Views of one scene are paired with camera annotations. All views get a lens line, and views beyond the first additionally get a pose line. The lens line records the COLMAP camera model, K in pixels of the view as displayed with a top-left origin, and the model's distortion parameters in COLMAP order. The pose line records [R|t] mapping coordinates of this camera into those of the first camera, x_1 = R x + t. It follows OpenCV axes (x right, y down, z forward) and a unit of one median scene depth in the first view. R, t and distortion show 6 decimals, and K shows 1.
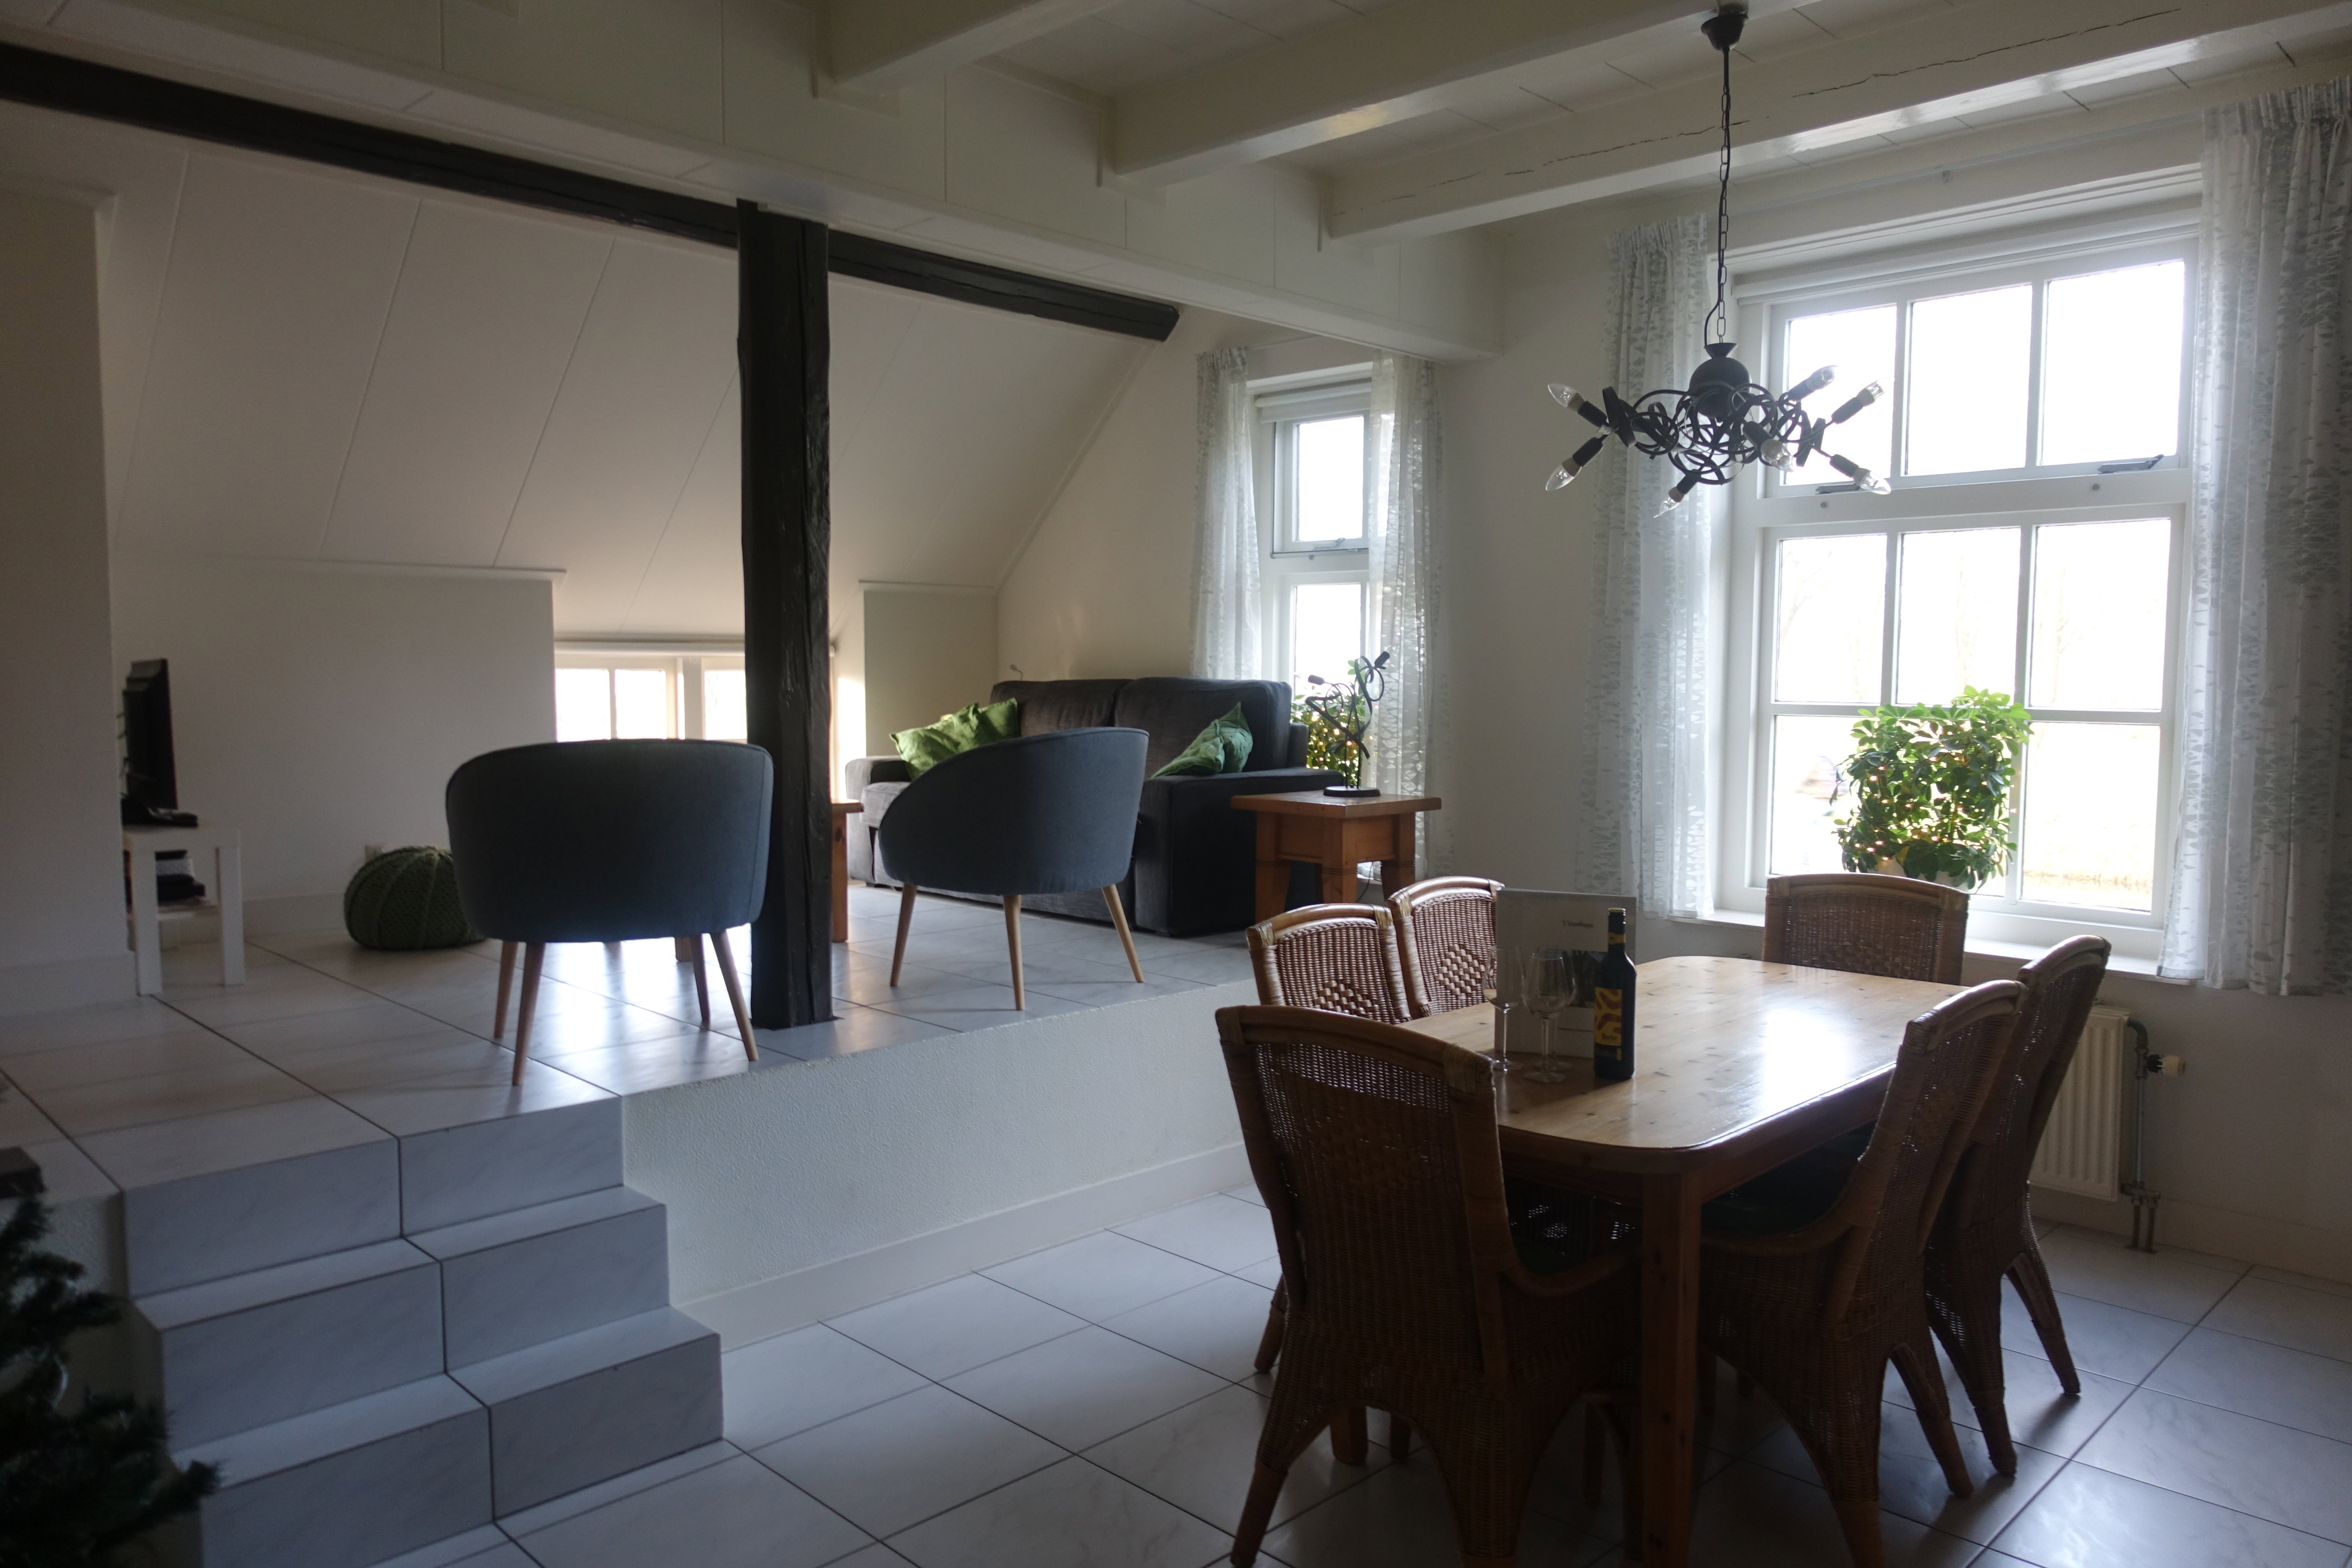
lens RADIAL K [[1625.3, 0, 1187.2], [0, 1625.3, 786.7], [0, 0, 1]] dist [-0.001737, 0.000533]
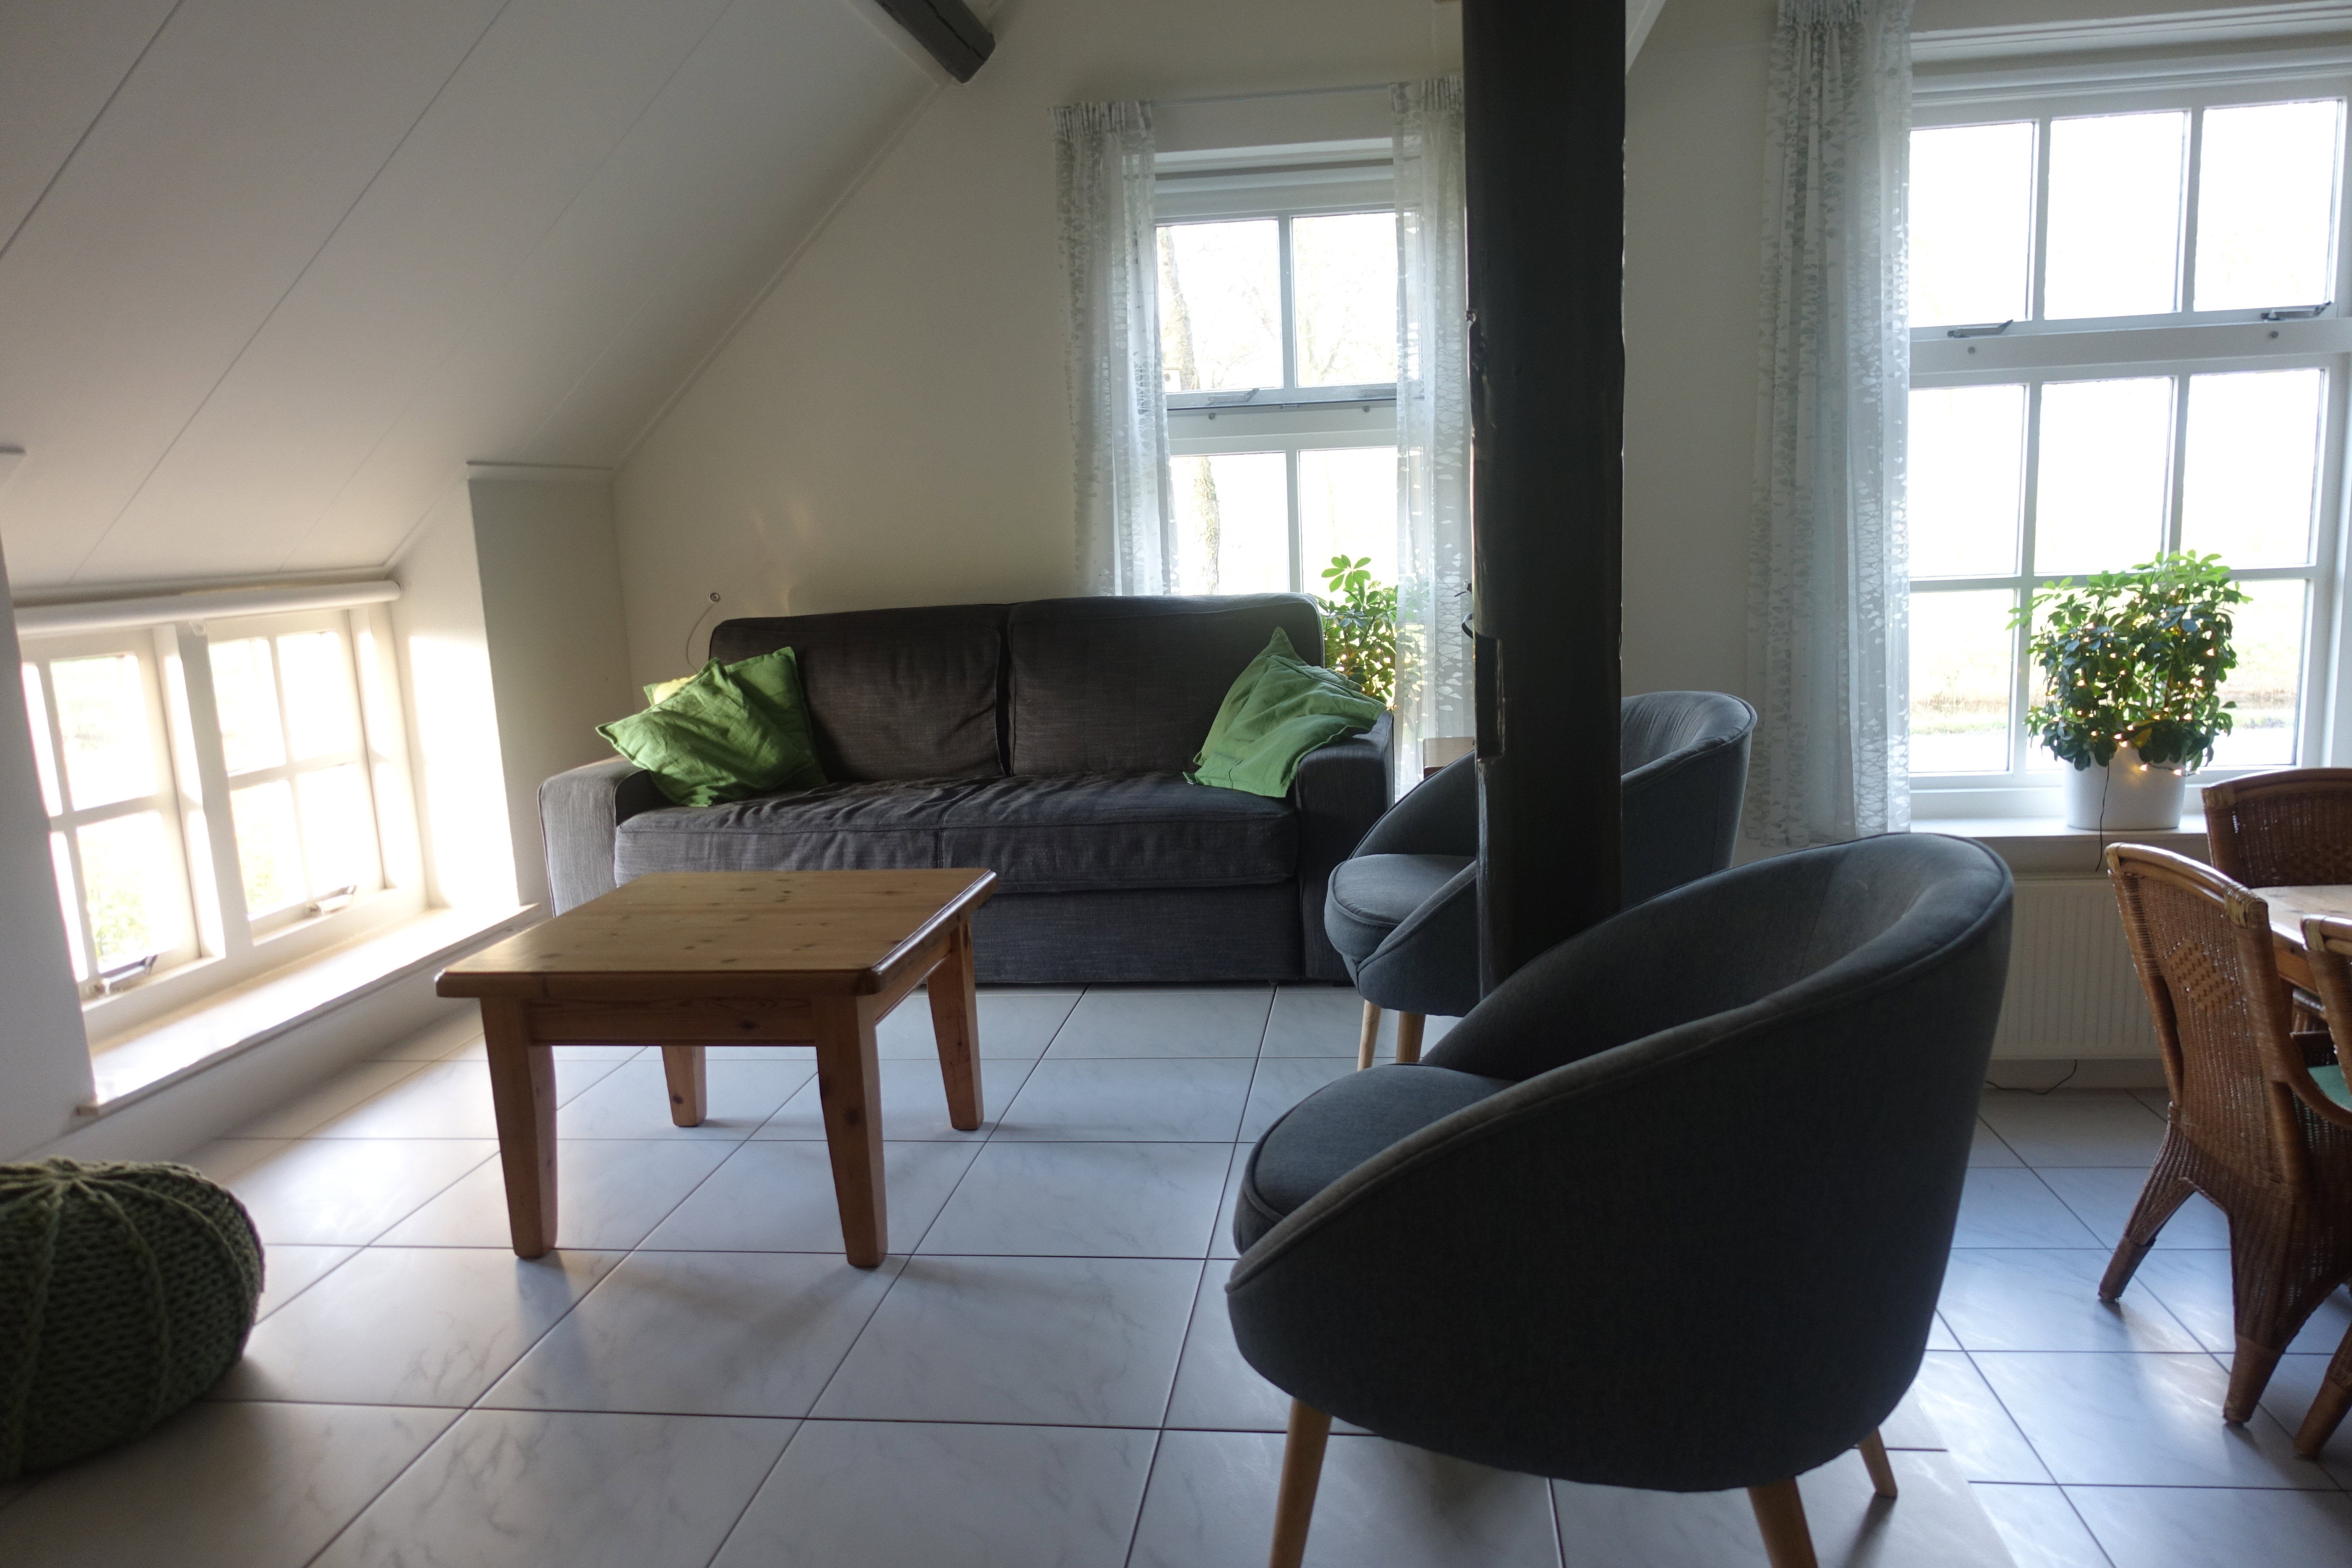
lens RADIAL K [[1625.3, 0, 1186.1], [0, 1625.3, 784.3], [0, 0, 1]] dist [-0.001737, 0.000533]
pose [[0.785184, -0.139476, 0.603351, -0.490580], [0.092570, 0.989794, 0.108343, -0.073931], [-0.612304, -0.029217, 0.790082, 0.546813]]
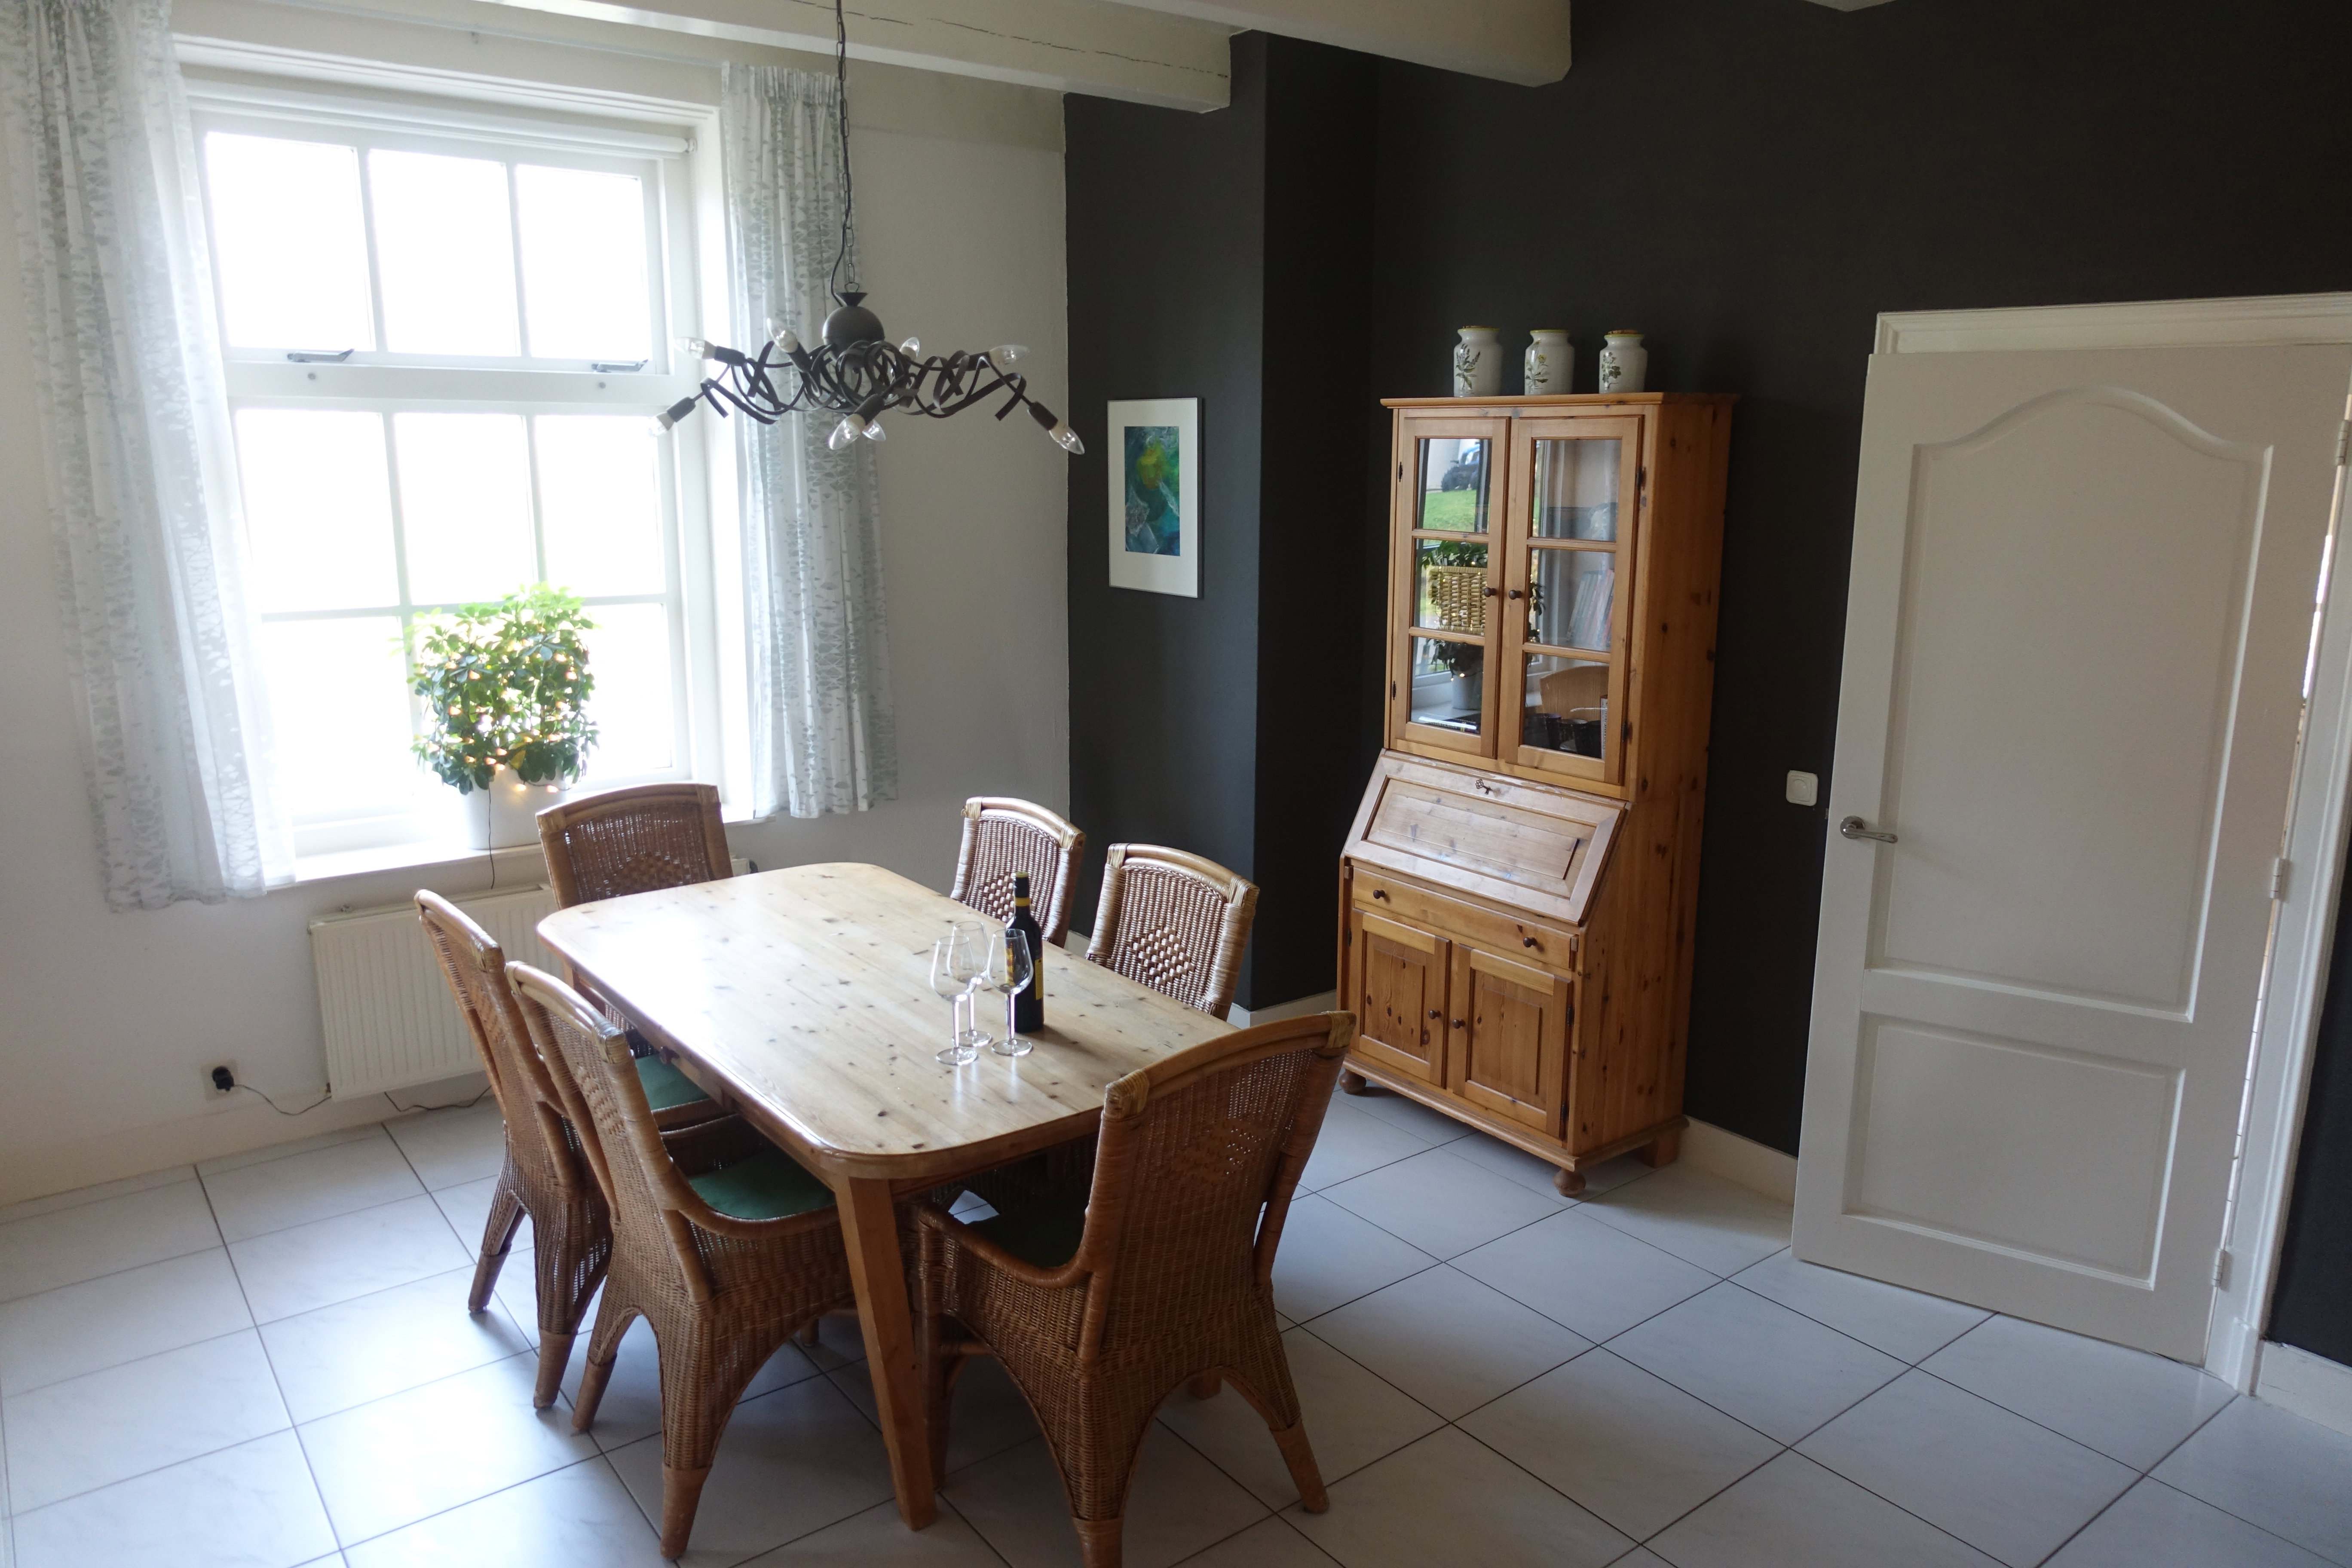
lens RADIAL K [[1625.3, 0, 1192.2], [0, 1625.3, 789.4], [0, 0, 1]] dist [-0.001737, 0.000533]
pose [[0.133670, -0.211499, 0.968194, -0.411115], [0.062833, 0.976805, 0.204705, -0.104191], [-0.989032, 0.033472, 0.143859, 0.415168]]
